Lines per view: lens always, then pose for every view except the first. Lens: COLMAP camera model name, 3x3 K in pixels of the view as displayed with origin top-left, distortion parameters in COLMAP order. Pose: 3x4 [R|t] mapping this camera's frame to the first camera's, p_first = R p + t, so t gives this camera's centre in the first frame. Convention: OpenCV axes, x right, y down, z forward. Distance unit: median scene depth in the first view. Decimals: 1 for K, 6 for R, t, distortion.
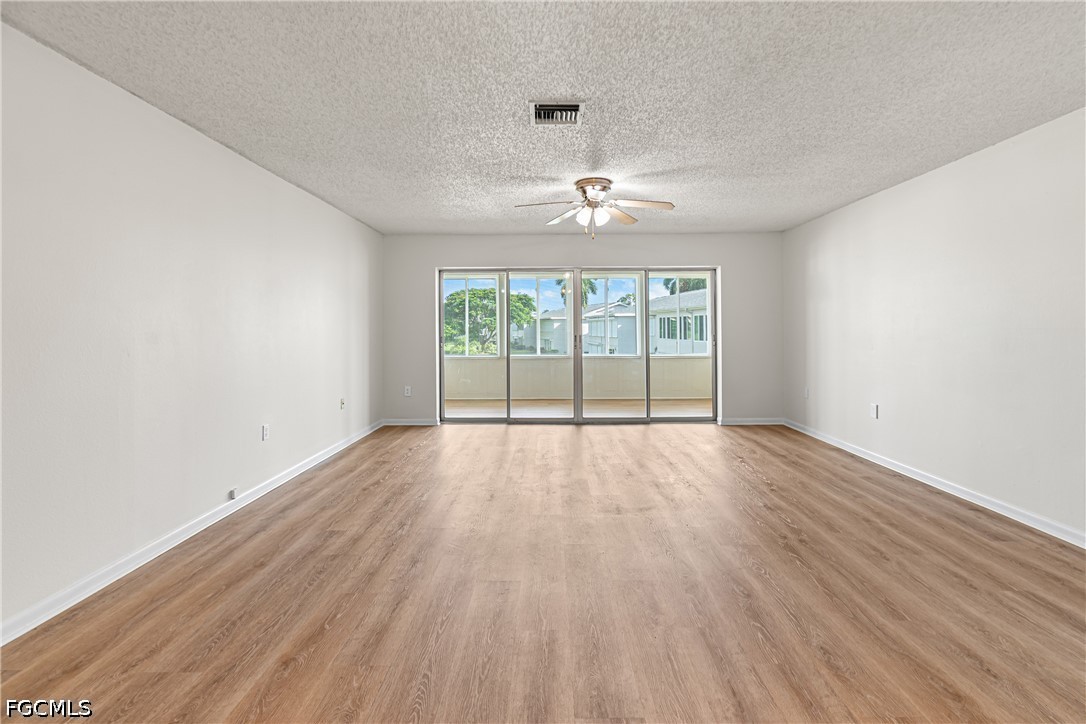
lens RADIAL K [[481.9, 0, 547.1], [0, 481.9, 330.4], [0, 0, 1]] dist [-0.000757, -0.000453]
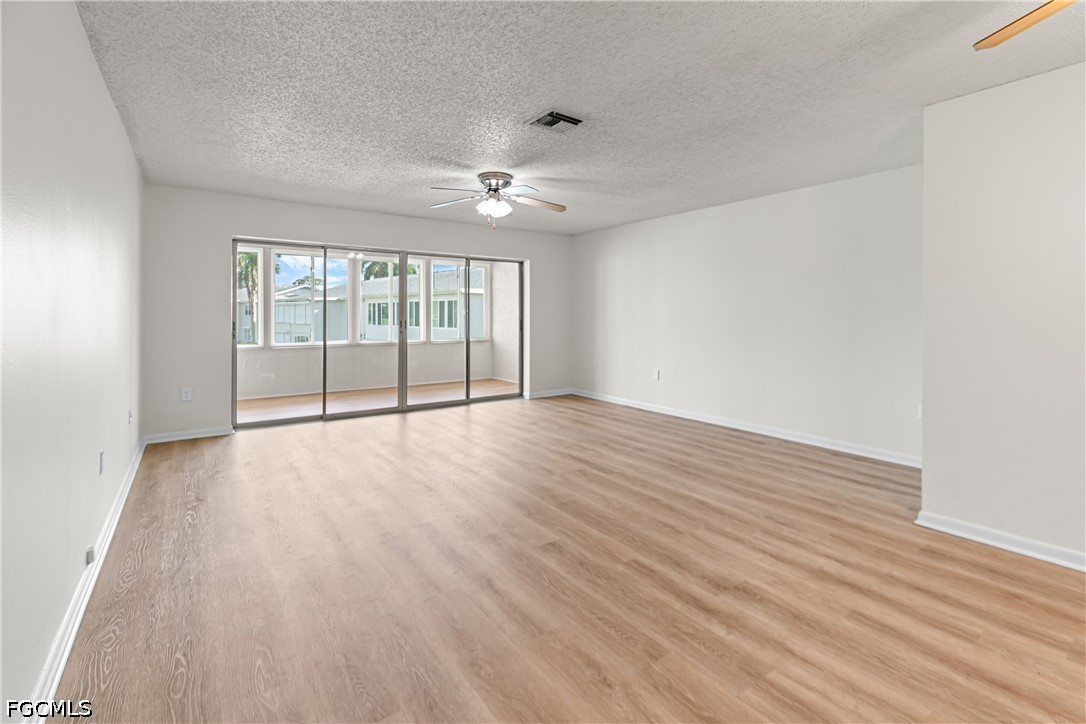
lens RADIAL K [[487.1, 0, 549.6], [0, 487.1, 315.3], [0, 0, 1]] dist [0.002233, -0.001831]
pose [[0.805092, 0.006762, 0.593111, -0.279895], [-0.005290, 0.999977, -0.004221, 0.002562], [-0.593126, 0.000261, 0.805109, 0.039383]]
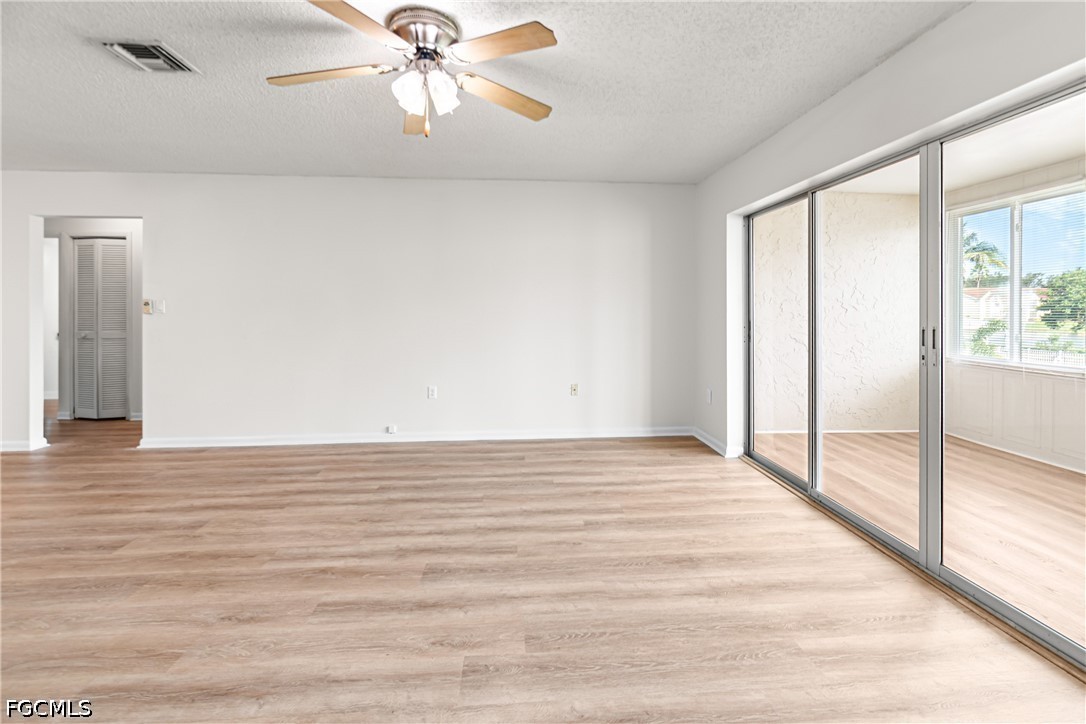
lens RADIAL K [[488.3, 0, 552.0], [0, 488.3, 310.1], [0, 0, 1]] dist [-0.000717, -0.000182]
pose [[0.090388, 0.006268, -0.995887, 0.403424], [-0.001377, 0.999980, 0.006168, -0.005644], [0.995906, 0.000814, 0.090395, 0.693281]]
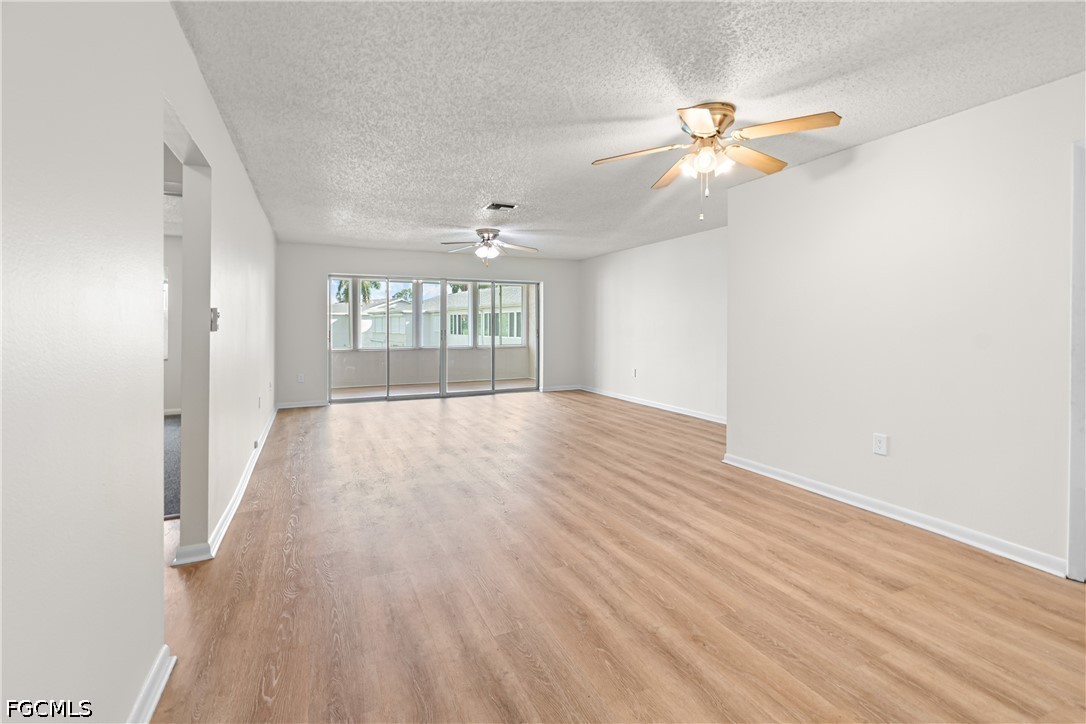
lens RADIAL K [[488.5, 0, 540.2], [0, 488.5, 326.5], [0, 0, 1]] dist [0.001723, 0.000097]
pose [[0.903939, 0.002371, 0.427655, -0.266941], [-0.002046, 0.999997, -0.001219, 0.001993], [-0.427657, 0.000227, 0.903941, -0.315356]]
